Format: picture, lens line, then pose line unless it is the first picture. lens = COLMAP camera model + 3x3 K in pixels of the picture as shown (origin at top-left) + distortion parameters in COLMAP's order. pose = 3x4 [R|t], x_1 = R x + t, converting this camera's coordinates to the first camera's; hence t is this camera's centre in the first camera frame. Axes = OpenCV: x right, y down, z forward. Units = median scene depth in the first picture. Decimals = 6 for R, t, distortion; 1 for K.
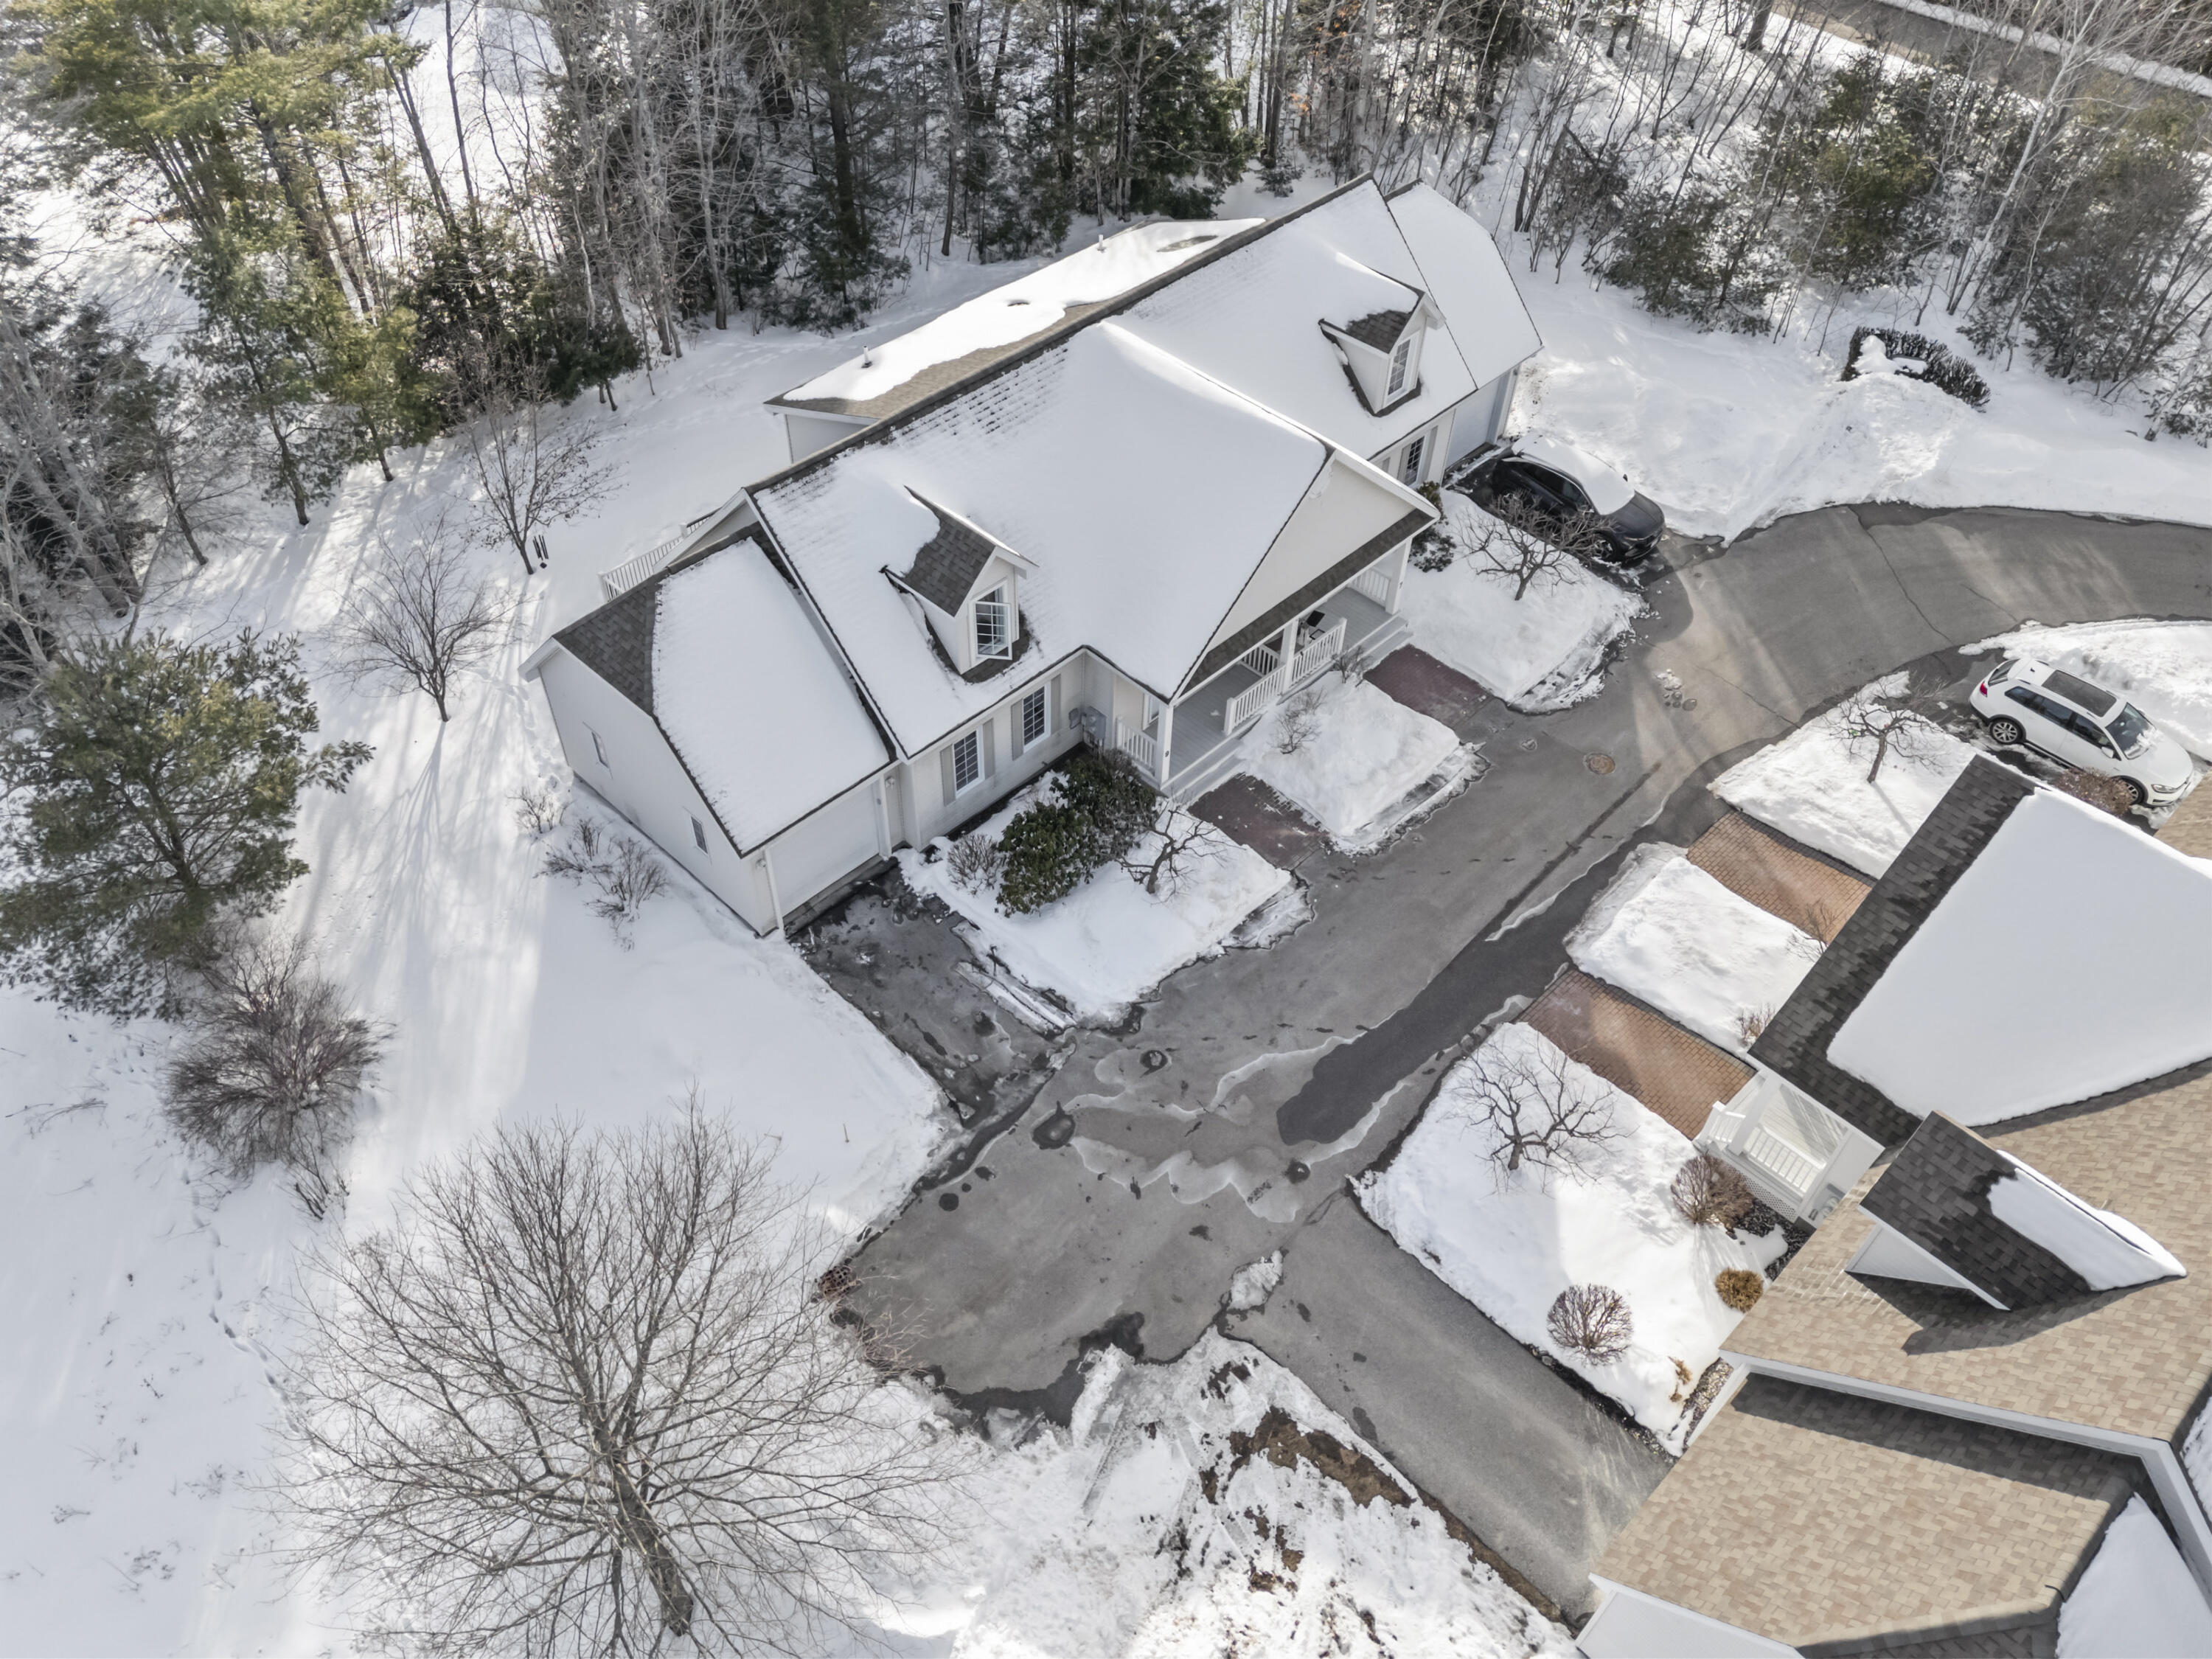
lens RADIAL K [[1612.2, 0, 1106.0], [0, 1612.2, 829.5], [0, 0, 1]] dist [0.077943, -0.078820]
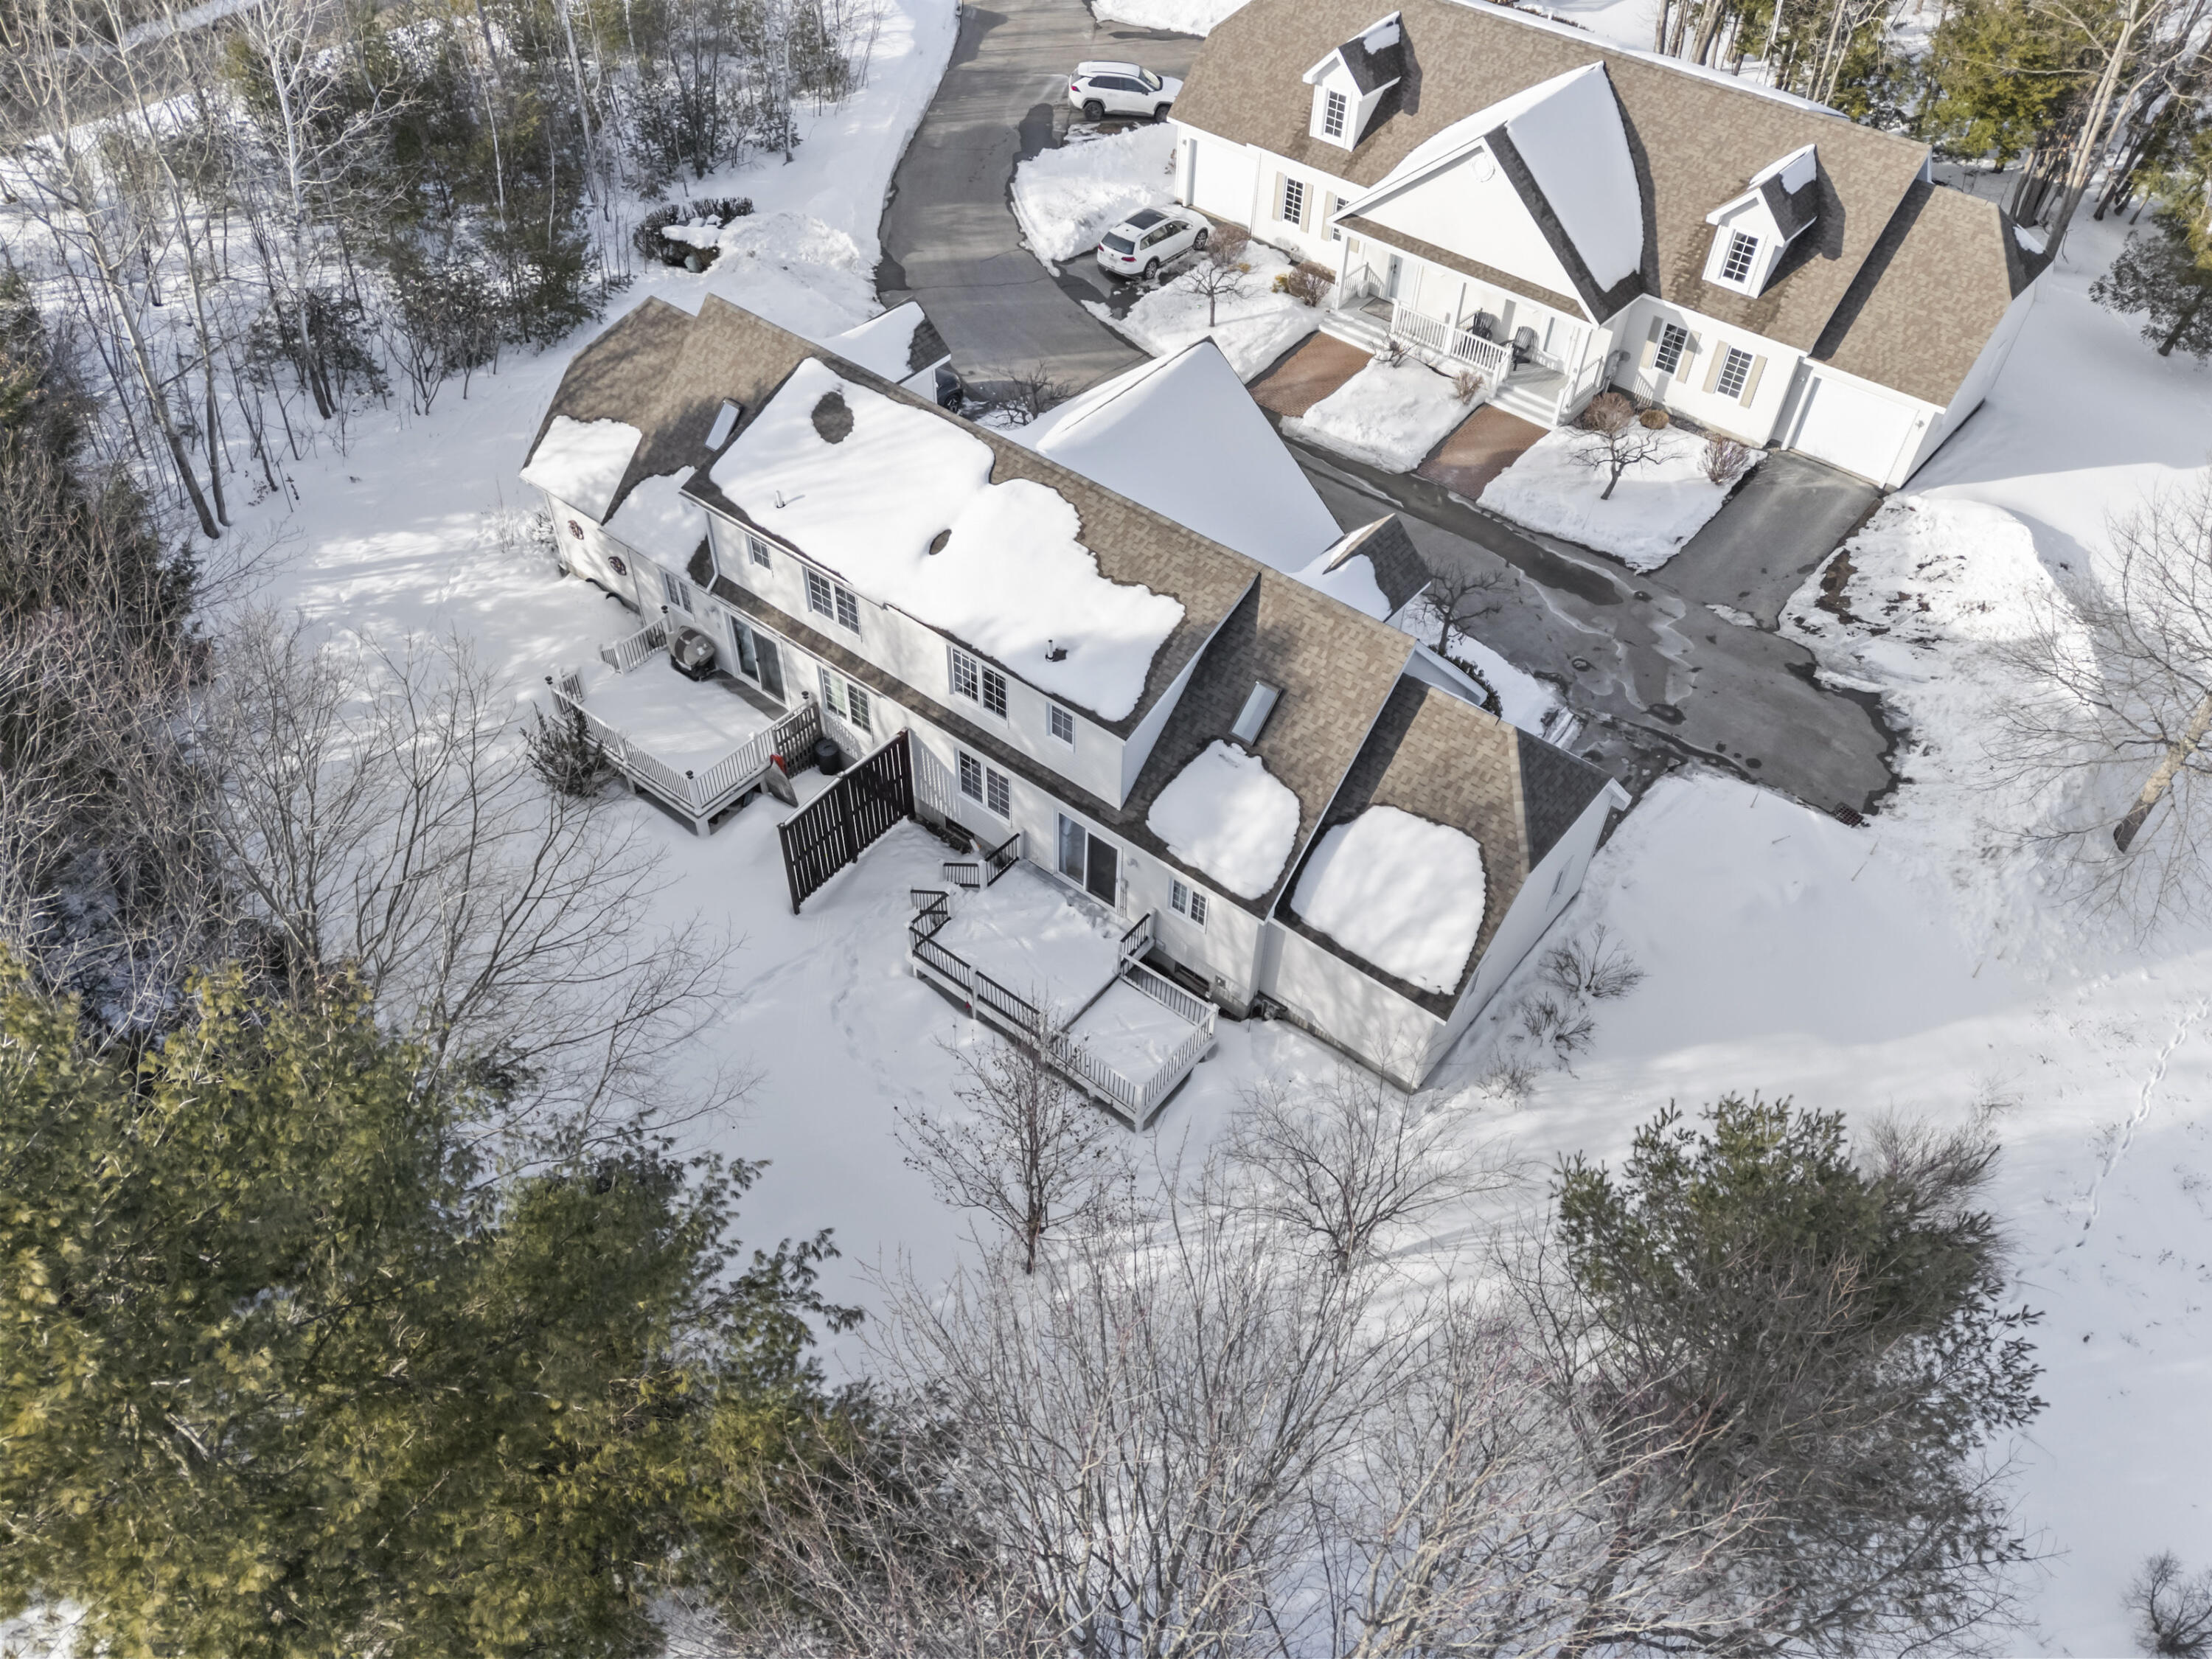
lens RADIAL K [[1612.2, 0, 1106.0], [0, 1612.2, 829.5], [0, 0, 1]] dist [0.077943, -0.078820]
pose [[-0.095778, -0.739576, 0.666223, -0.827207], [0.706455, 0.421008, 0.568924, -0.748312], [-0.701248, 0.525147, 0.482154, 0.639207]]
